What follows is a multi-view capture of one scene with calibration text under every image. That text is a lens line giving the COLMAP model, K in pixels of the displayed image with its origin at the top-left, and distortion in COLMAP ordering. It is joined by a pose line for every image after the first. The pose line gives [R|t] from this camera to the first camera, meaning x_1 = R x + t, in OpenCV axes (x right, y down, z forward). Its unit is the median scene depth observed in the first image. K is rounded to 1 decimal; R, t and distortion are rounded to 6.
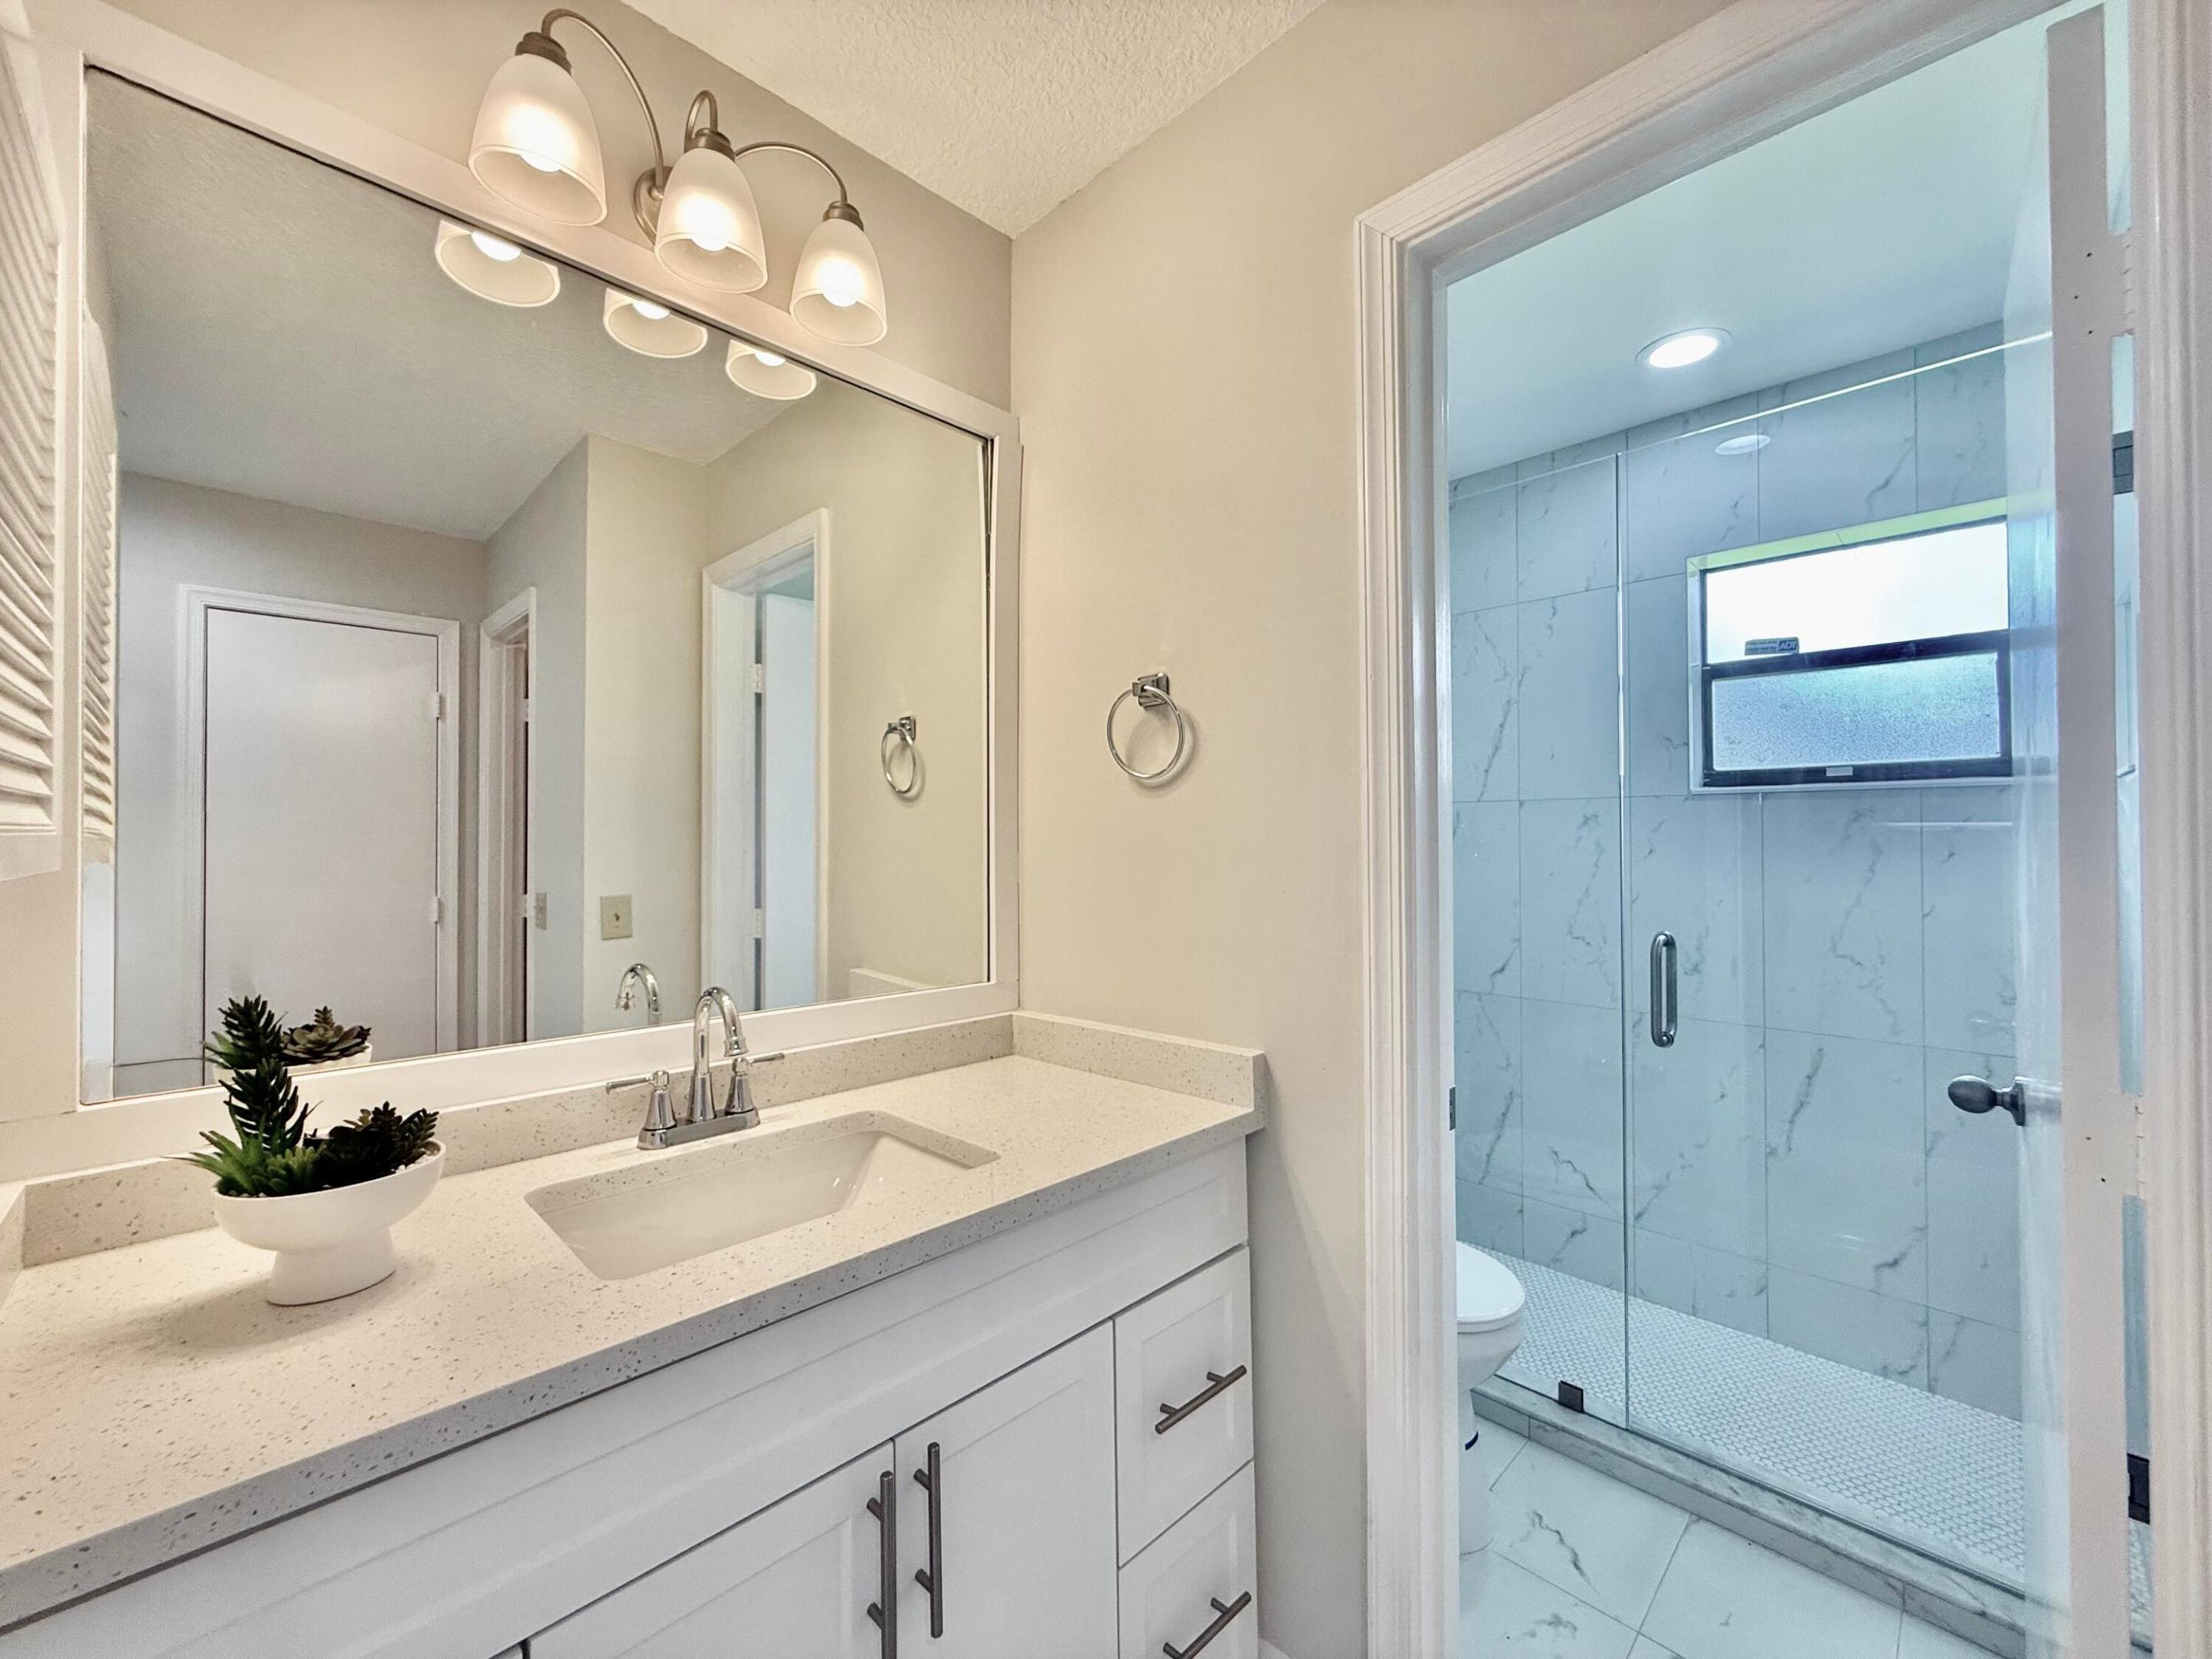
lens RADIAL K [[876.4, 0, 1097.5], [0, 876.4, 830.4], [0, 0, 1]] dist [-0.015179, -0.000127]
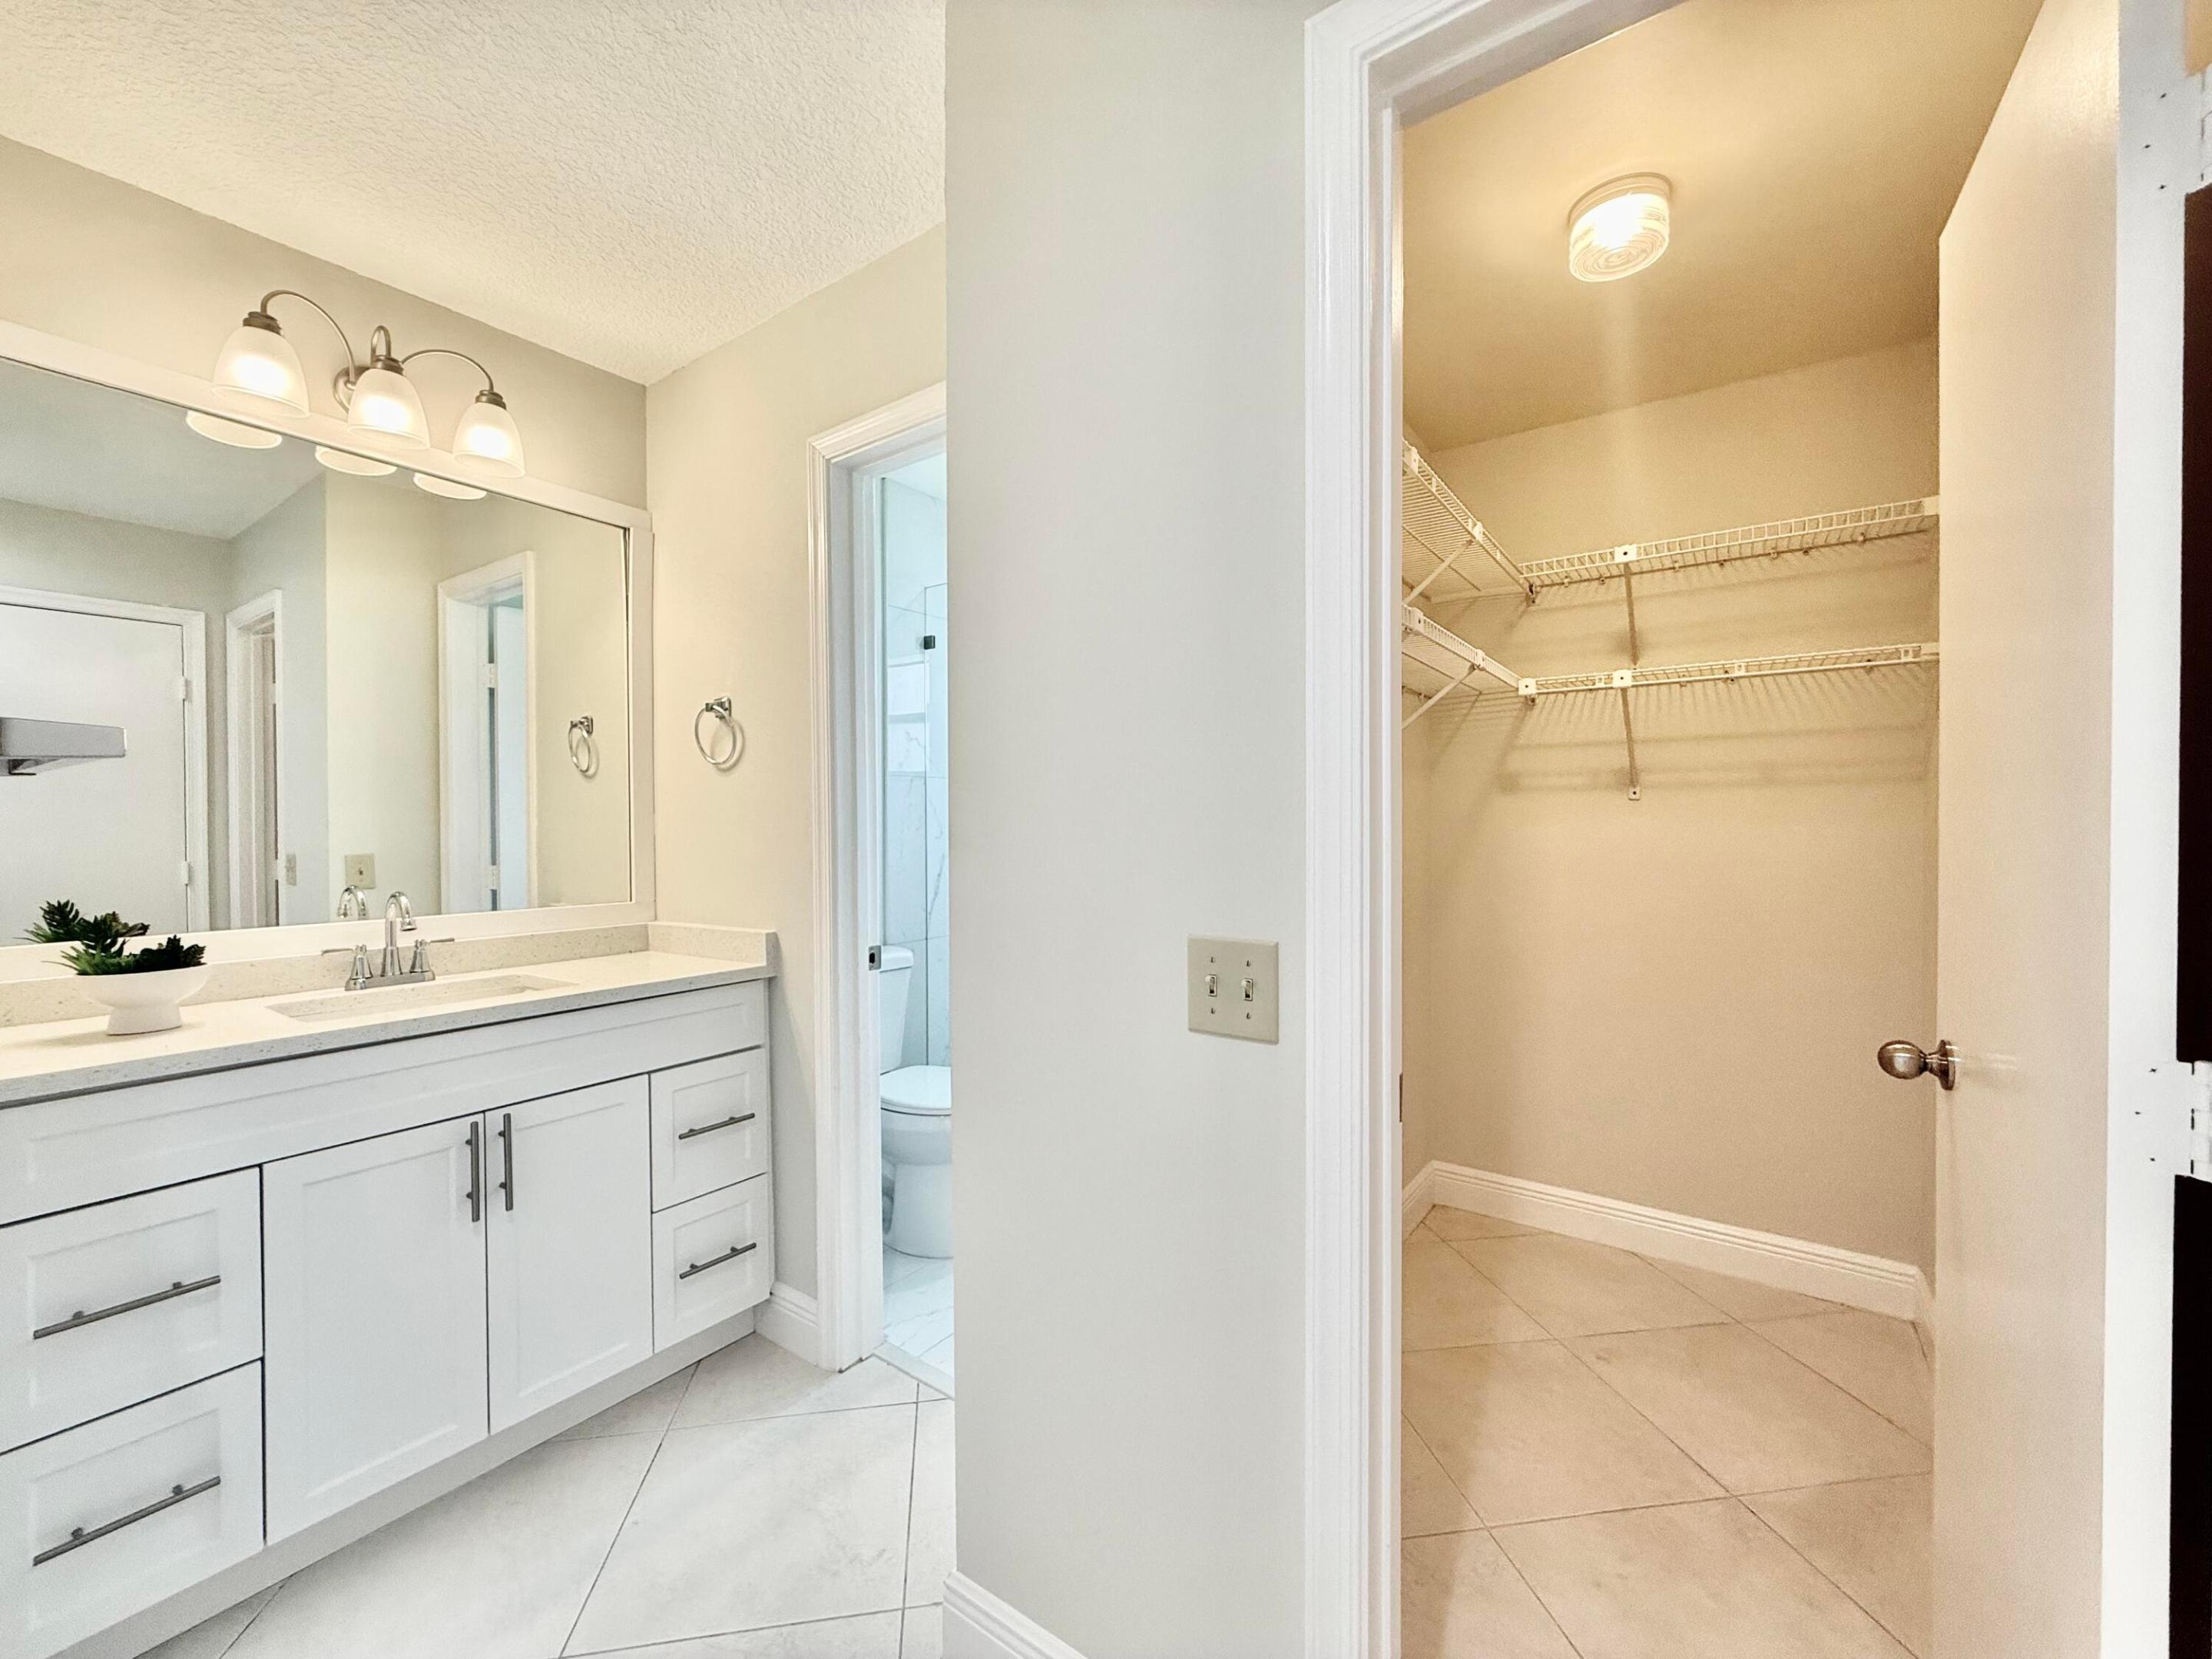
lens RADIAL K [[876.4, 0, 1119.2], [0, 876.4, 829.5], [0, 0, 1]] dist [-0.015179, -0.000127]
pose [[0.983200, -0.003140, 0.182507, 0.509218], [-0.001037, 0.999740, 0.022788, 0.022334], [-0.182531, -0.022594, 0.982940, -0.716978]]
